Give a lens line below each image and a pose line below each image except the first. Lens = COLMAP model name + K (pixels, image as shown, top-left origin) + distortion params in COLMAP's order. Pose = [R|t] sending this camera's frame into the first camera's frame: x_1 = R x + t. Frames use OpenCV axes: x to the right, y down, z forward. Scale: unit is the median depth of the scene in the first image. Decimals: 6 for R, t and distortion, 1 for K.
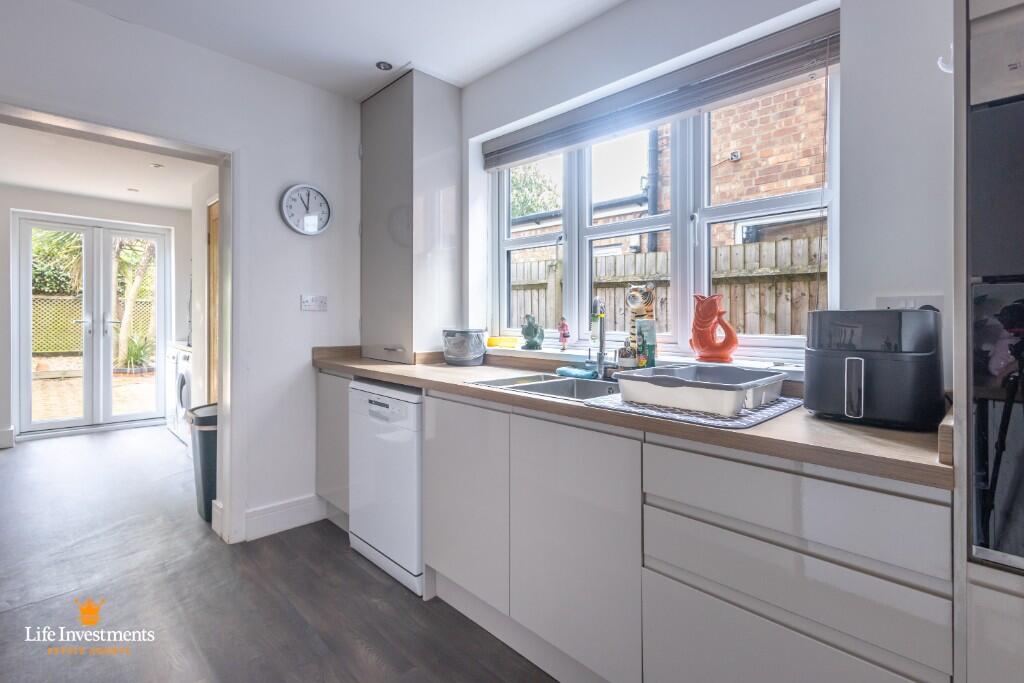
lens RADIAL K [[493.2, 0, 511.8], [0, 493.2, 324.1], [0, 0, 1]] dist [0.001016, 0.000177]
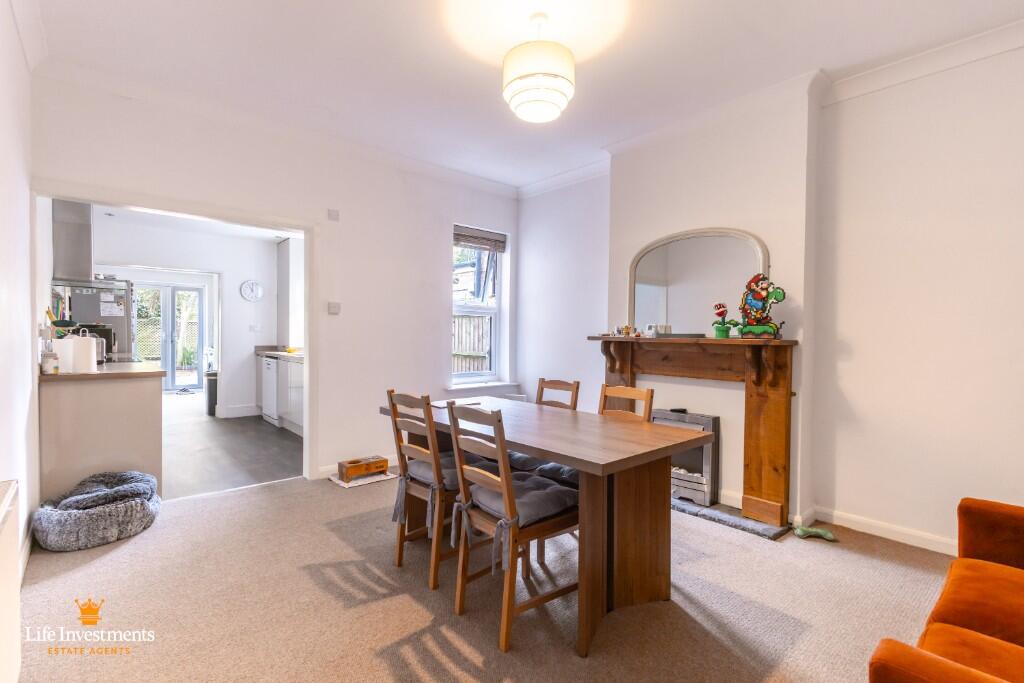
lens RADIAL K [[470.6, 0, 511.9], [0, 470.6, 337.8], [0, 0, 1]] dist [0.001191, -0.002755]
pose [[0.998738, -0.001964, -0.050193, 0.841988], [0.001816, 0.999994, -0.002993, 0.013058], [0.050198, 0.002898, 0.998735, -1.090133]]
